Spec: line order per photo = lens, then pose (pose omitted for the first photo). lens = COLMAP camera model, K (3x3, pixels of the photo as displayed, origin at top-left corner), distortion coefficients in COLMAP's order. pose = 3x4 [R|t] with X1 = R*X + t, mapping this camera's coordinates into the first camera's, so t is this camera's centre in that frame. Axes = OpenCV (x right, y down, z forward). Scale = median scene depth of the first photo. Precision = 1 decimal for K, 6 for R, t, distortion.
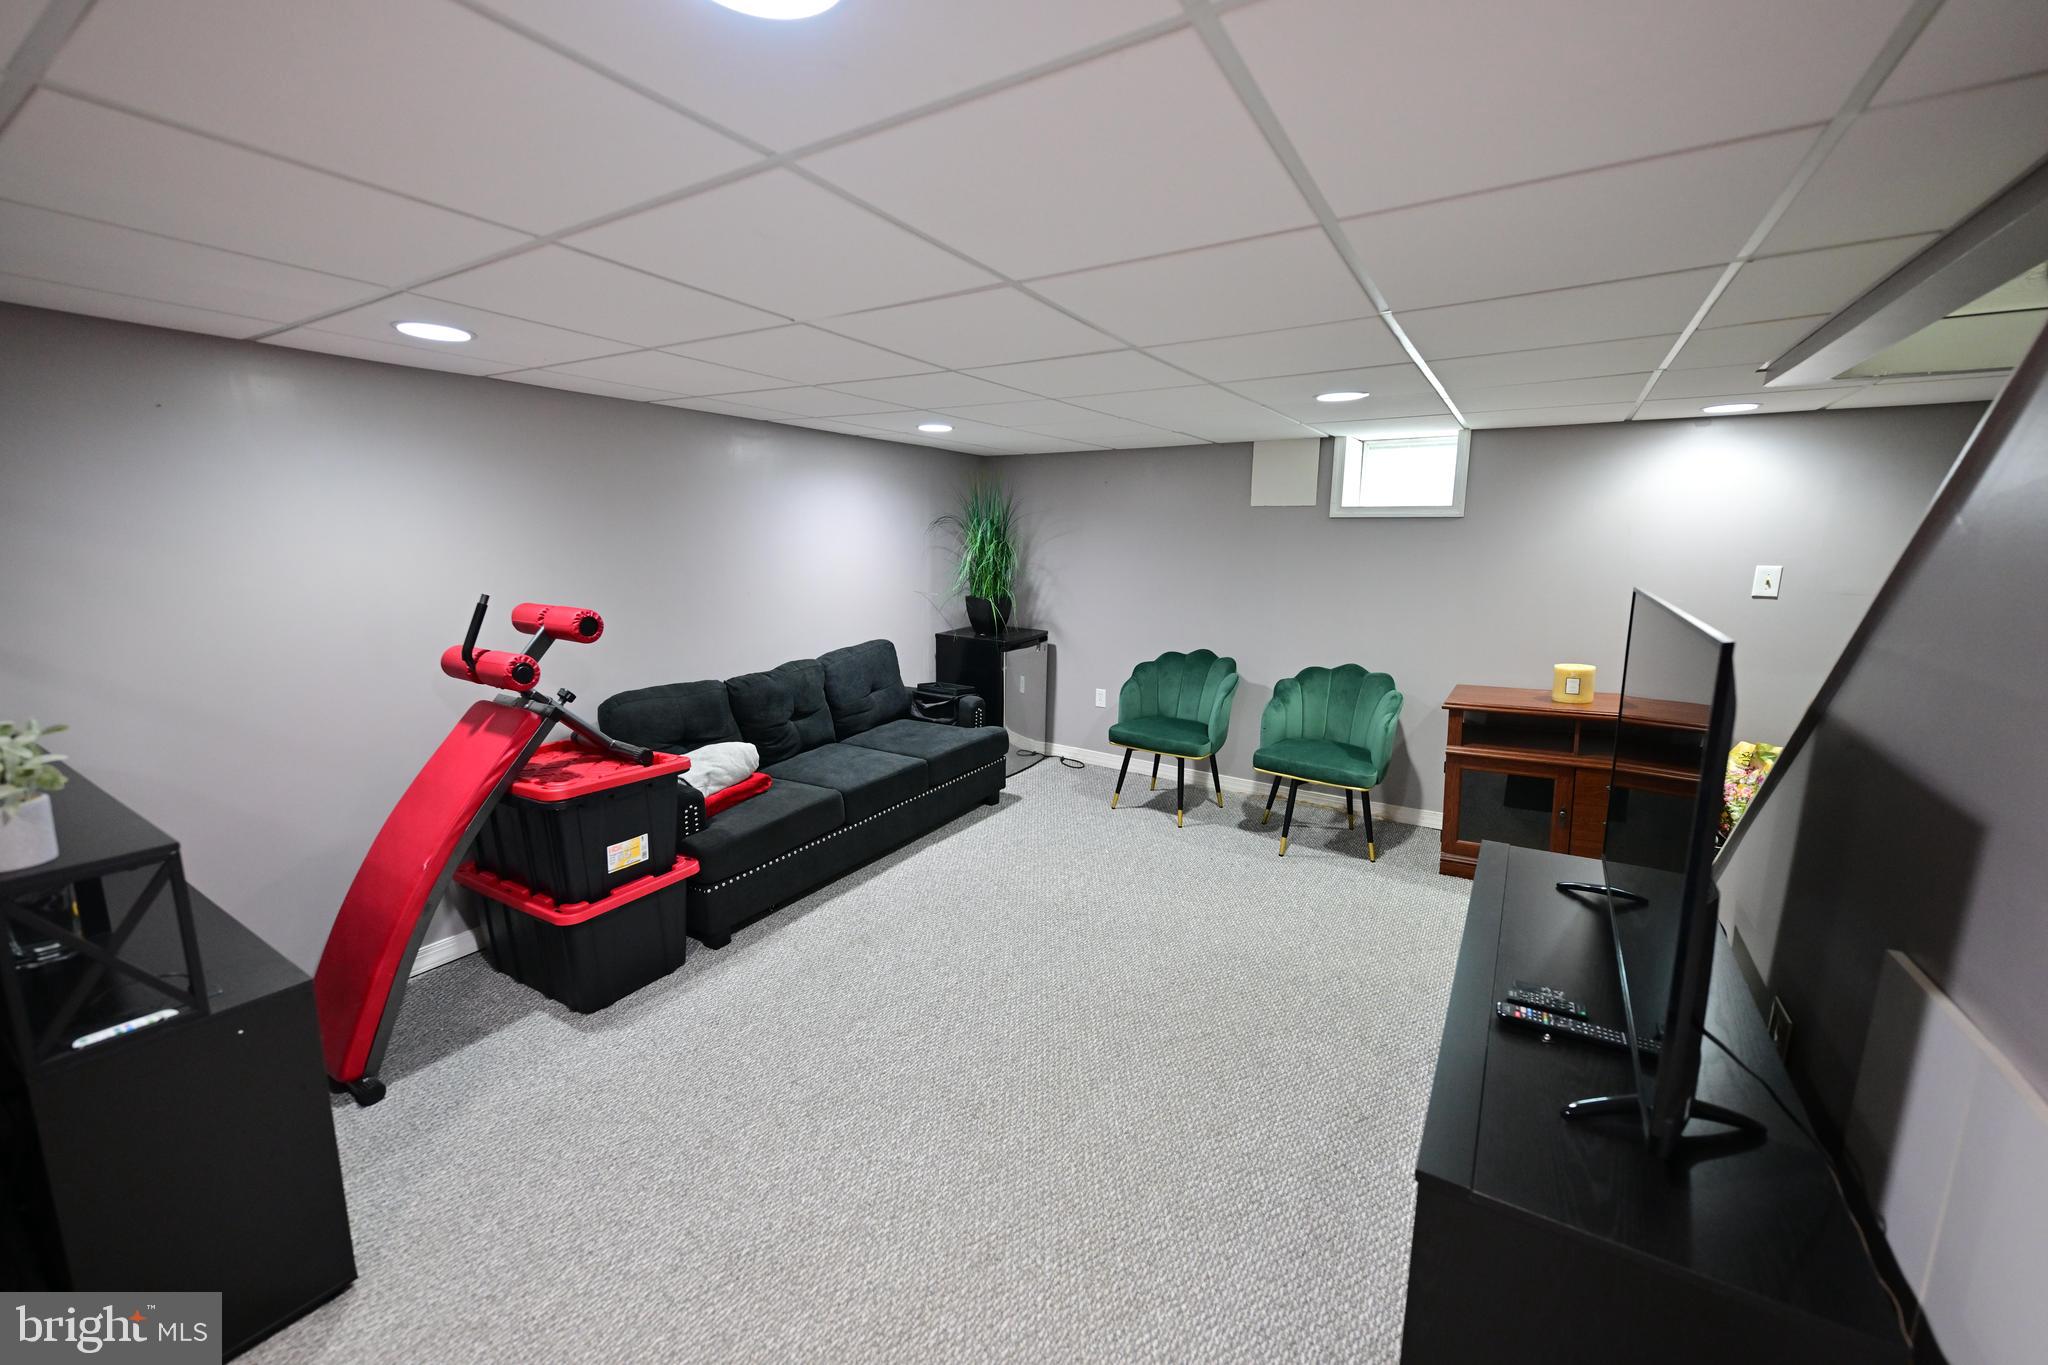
lens RADIAL K [[816.8, 0, 1013.3], [0, 816.8, 670.0], [0, 0, 1]] dist [-0.000725, -0.000153]
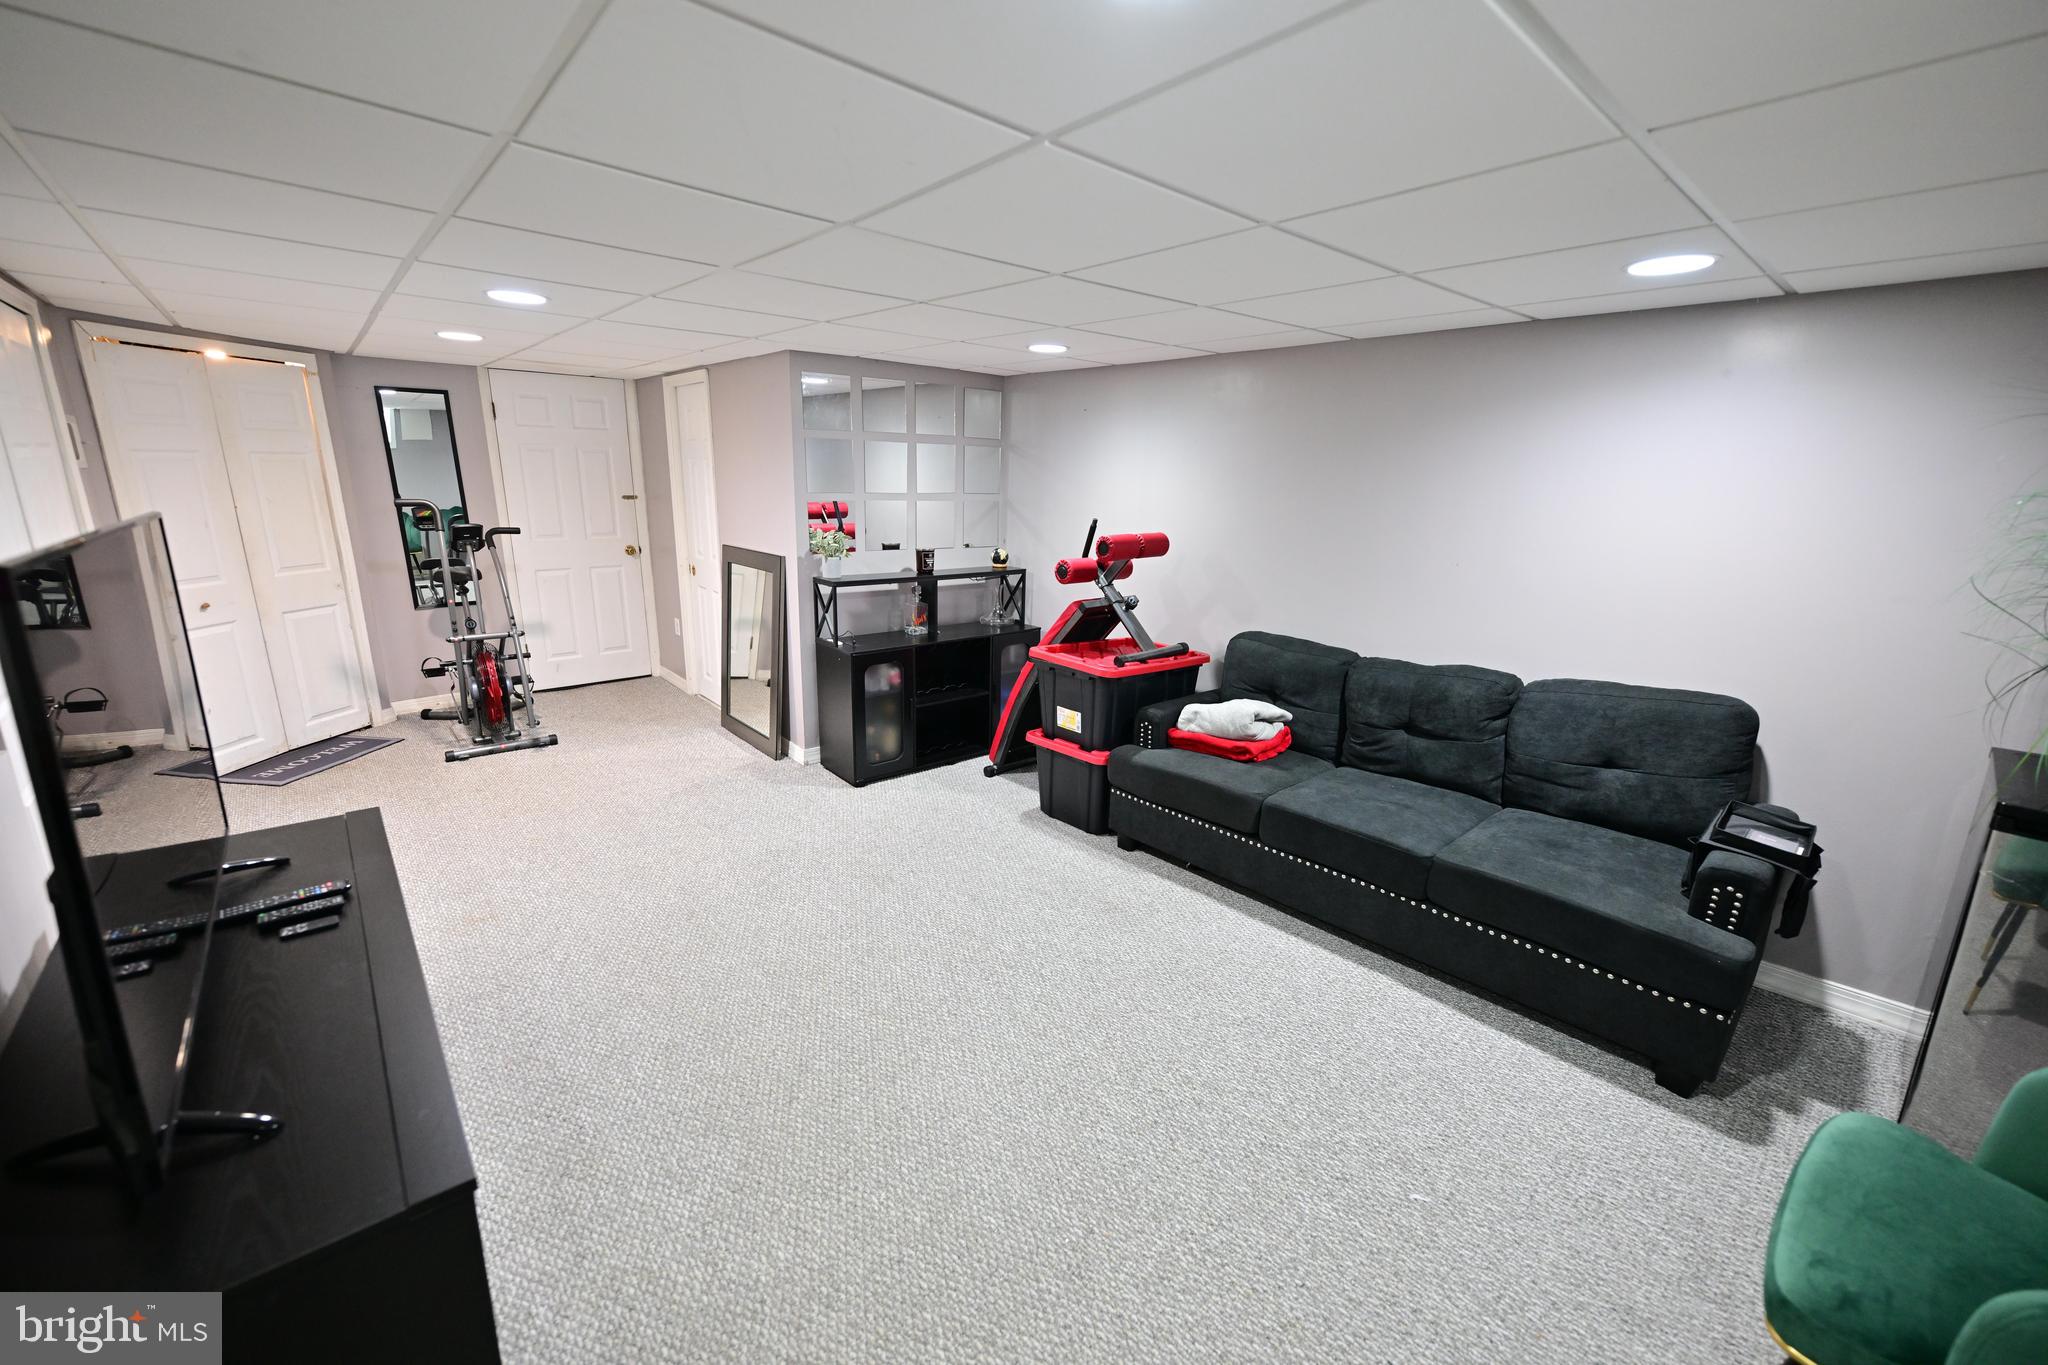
lens RADIAL K [[816.8, 0, 1025.5], [0, 816.8, 680.2], [0, 0, 1]] dist [-0.000725, -0.000153]
pose [[-0.277199, 0.219445, -0.935417, 0.594752], [-0.184644, 0.943255, 0.276000, -0.145358], [0.942904, 0.249226, -0.220950, 0.924232]]
